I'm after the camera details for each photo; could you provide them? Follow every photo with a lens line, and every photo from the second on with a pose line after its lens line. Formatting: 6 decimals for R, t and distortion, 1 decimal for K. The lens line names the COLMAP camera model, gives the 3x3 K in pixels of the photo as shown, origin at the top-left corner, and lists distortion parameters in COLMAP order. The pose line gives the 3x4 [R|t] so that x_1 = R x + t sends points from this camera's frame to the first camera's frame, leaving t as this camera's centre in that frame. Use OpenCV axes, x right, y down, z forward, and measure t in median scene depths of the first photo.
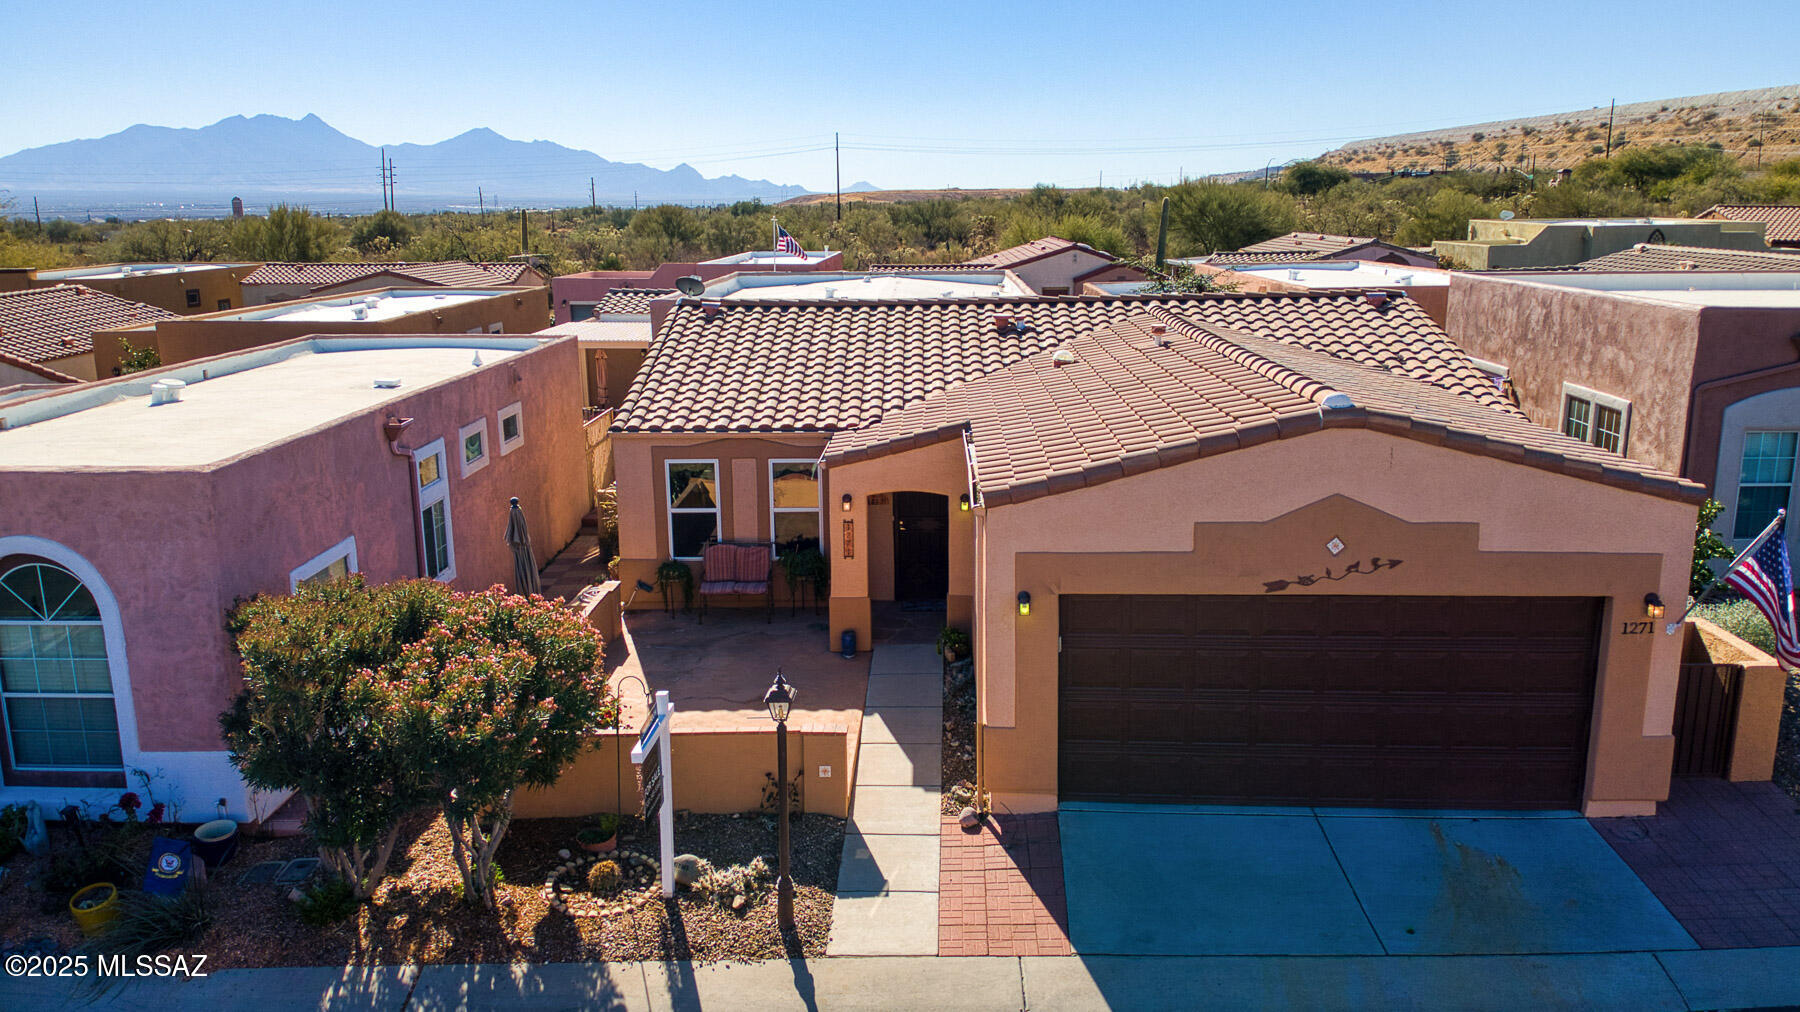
lens RADIAL K [[1313.4, 0, 900.0], [0, 1313.4, 506.0], [0, 0, 1]] dist [0.135891, -0.208464]
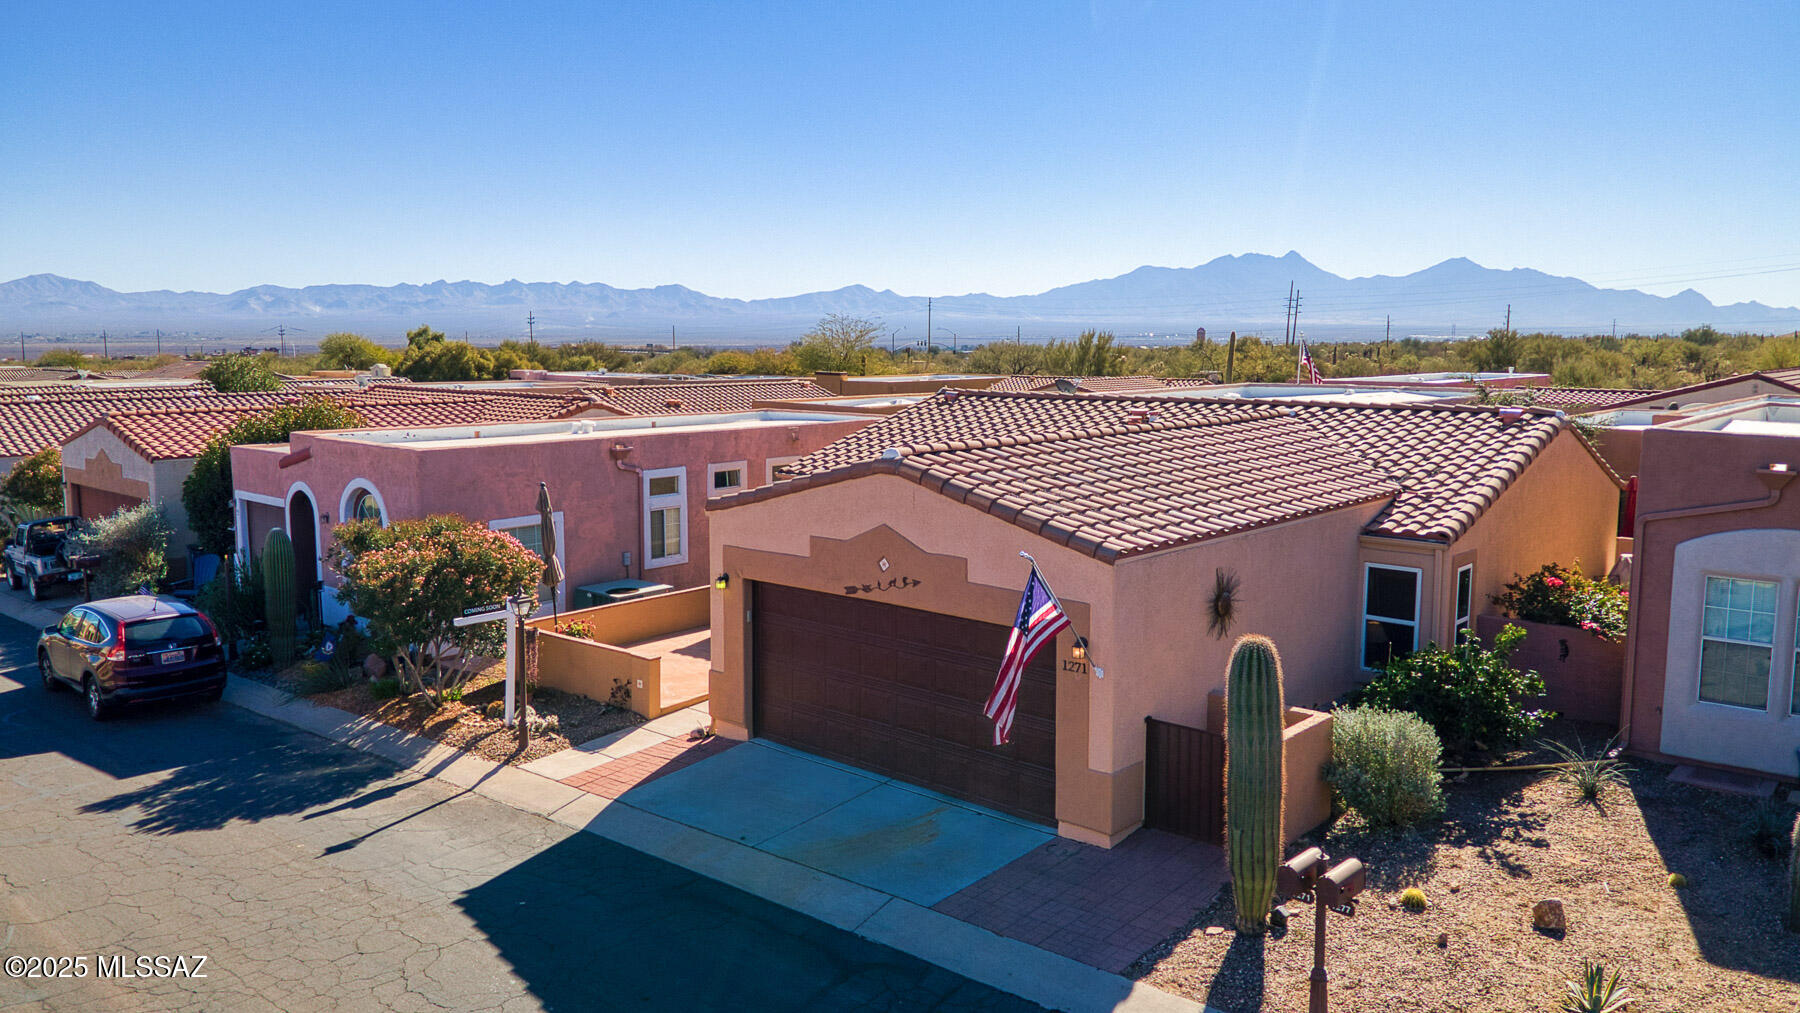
lens RADIAL K [[1346.5, 0, 900.0], [0, 1346.5, 506.5], [0, 0, 1]] dist [0.145170, -0.211185]
pose [[0.767617, 0.092482, -0.634201, 1.052651], [-0.153848, 0.987191, -0.042255, 0.024737], [0.622169, 0.130006, 0.772013, -0.009558]]
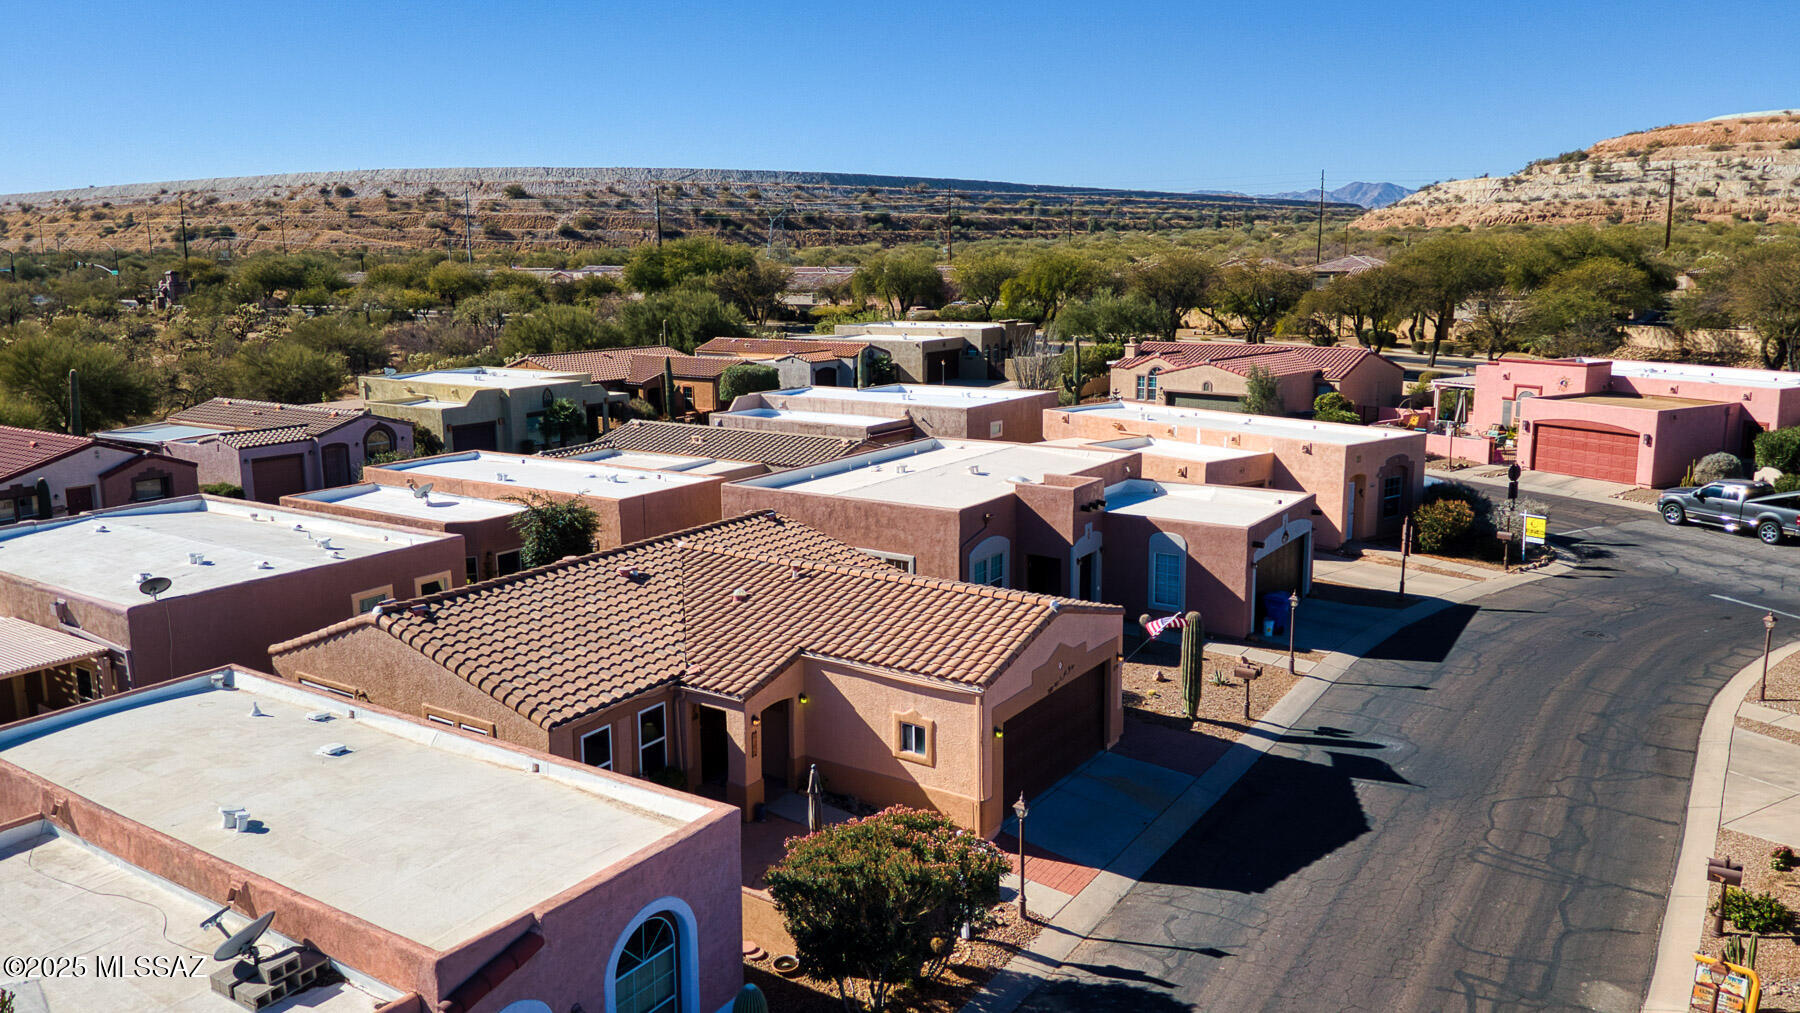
lens RADIAL K [[1313.4, 0, 900.0], [0, 1313.4, 506.5], [0, 0, 1]] dist [0.135891, -0.208464]
pose [[0.514847, -0.151375, 0.843811, -1.495718], [0.188346, 0.980211, 0.060926, -0.380934], [-0.836336, 0.127561, 0.533170, -0.000502]]
